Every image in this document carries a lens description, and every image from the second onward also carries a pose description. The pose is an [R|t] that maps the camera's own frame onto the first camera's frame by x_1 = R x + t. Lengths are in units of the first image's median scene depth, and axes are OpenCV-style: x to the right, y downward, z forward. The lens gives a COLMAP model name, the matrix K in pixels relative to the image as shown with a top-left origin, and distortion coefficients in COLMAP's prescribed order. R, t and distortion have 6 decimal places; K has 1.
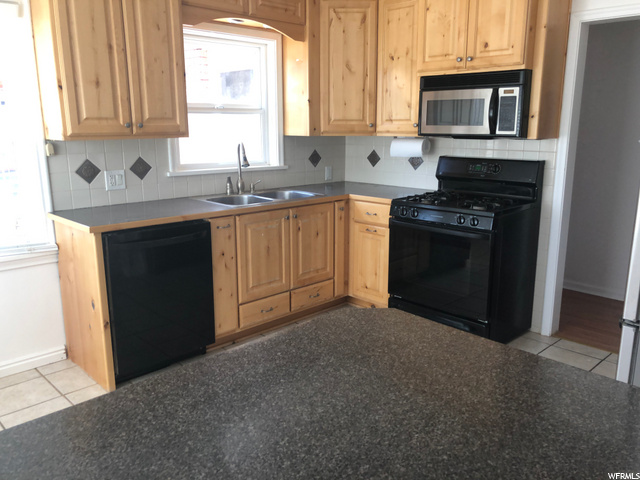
lens RADIAL K [[530.4, 0, 320.0], [0, 530.4, 240.0], [0, 0, 1]] dist [0.007887, -0.003213]
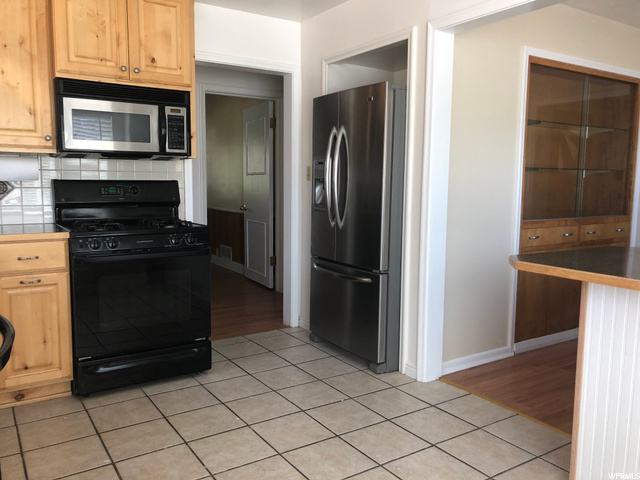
lens RADIAL K [[530.4, 0, 320.0], [0, 530.4, 240.0], [0, 0, 1]] dist [0.007887, -0.003213]
pose [[0.185846, -0.107644, 0.976665, -0.593773], [0.200490, 0.977224, 0.069555, -0.051591], [-0.961907, 0.182885, 0.203195, 0.554686]]
